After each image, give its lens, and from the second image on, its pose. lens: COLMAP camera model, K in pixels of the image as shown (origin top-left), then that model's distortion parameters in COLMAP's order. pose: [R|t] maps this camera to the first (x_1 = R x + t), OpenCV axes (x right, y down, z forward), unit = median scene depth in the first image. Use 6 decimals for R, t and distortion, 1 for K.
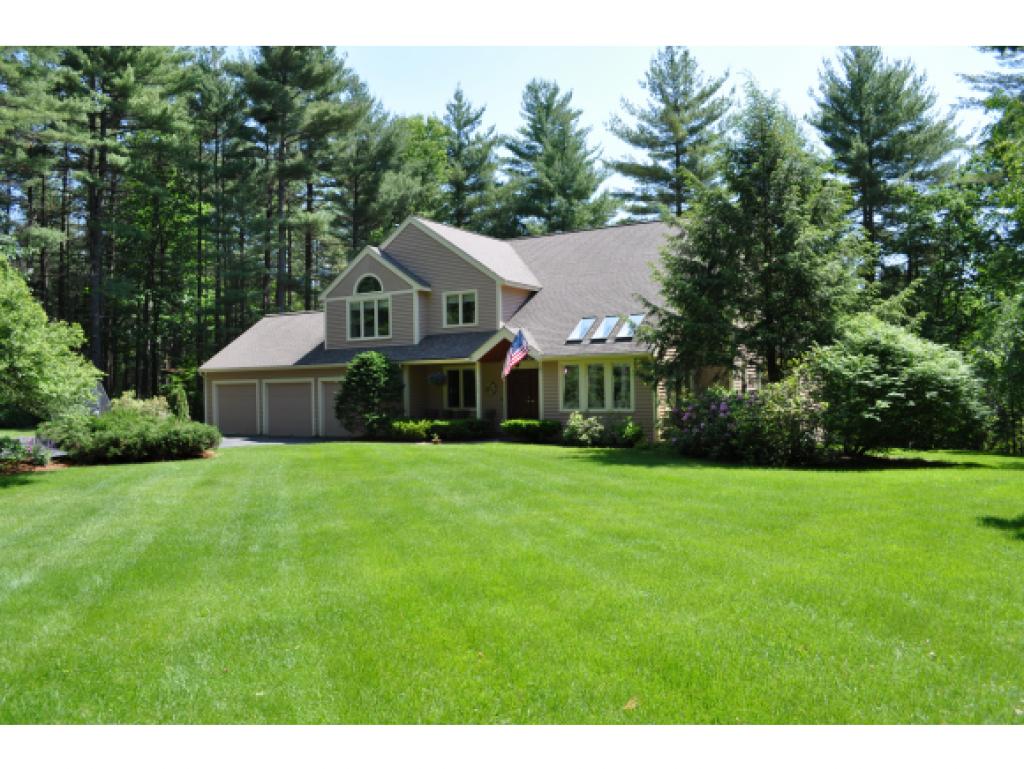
lens RADIAL K [[793.5, 0, 513.4], [0, 793.5, 388.3], [0, 0, 1]] dist [-0.090740, -0.009591]
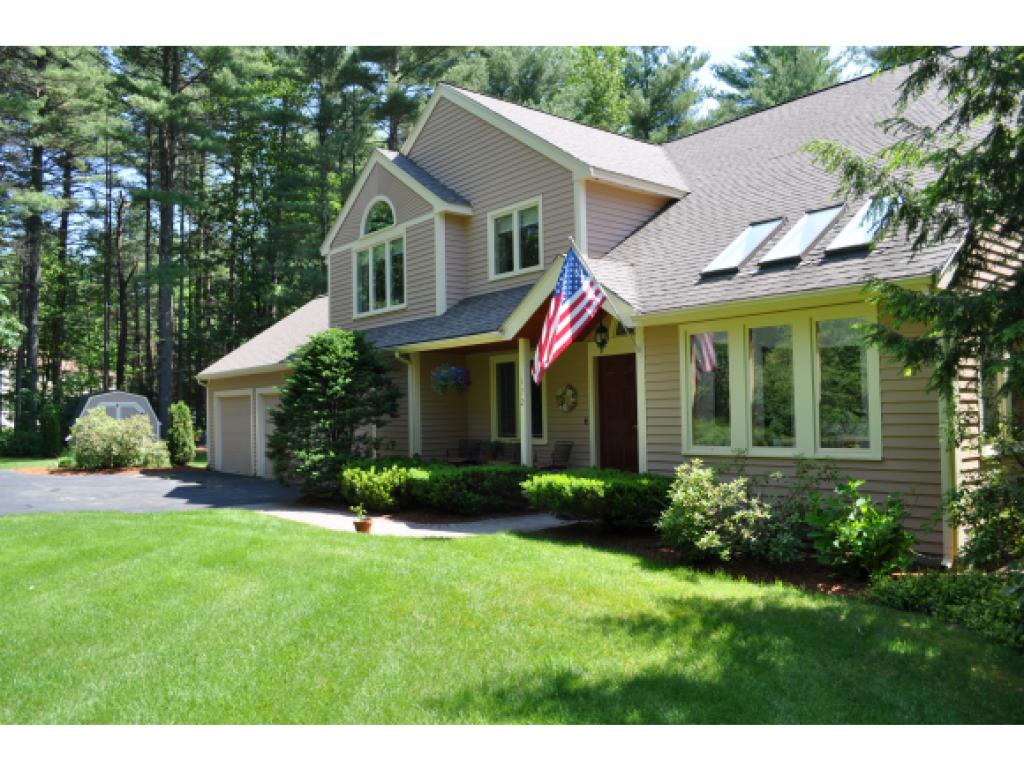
lens RADIAL K [[793.5, 0, 507.4], [0, 793.5, 385.0], [0, 0, 1]] dist [-0.090740, -0.009591]
pose [[0.941540, -0.014847, -0.336575, 0.100752], [0.005777, 0.999593, -0.027934, 0.005758], [0.336853, 0.024356, 0.941242, 0.560054]]
